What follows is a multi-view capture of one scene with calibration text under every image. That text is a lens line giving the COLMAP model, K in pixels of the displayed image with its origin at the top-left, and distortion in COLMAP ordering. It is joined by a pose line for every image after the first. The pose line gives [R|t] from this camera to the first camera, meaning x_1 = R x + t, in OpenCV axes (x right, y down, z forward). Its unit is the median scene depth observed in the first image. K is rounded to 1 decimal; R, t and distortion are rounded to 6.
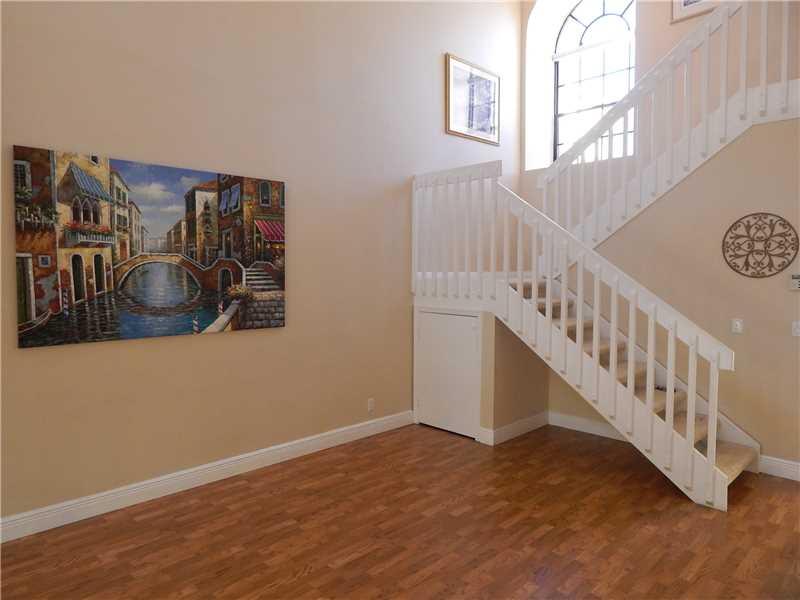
lens RADIAL K [[534.7, 0, 396.4], [0, 534.7, 302.6], [0, 0, 1]] dist [0.020328, -0.004771]
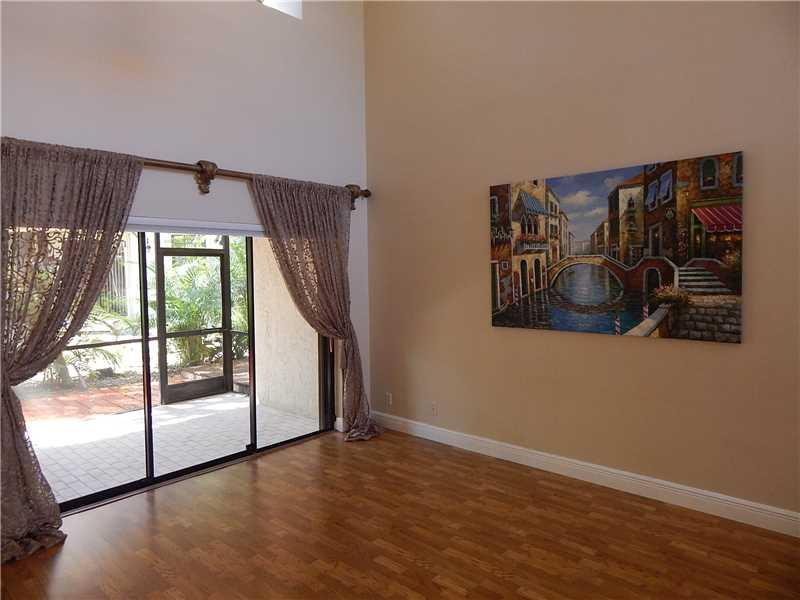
lens RADIAL K [[534.7, 0, 393.7], [0, 534.7, 300.2], [0, 0, 1]] dist [0.020328, -0.004771]
pose [[0.050336, 0.054112, -0.997265, 0.598041], [-0.042909, 0.997726, 0.051971, -0.039842], [0.997810, 0.040176, 0.052543, 0.546795]]
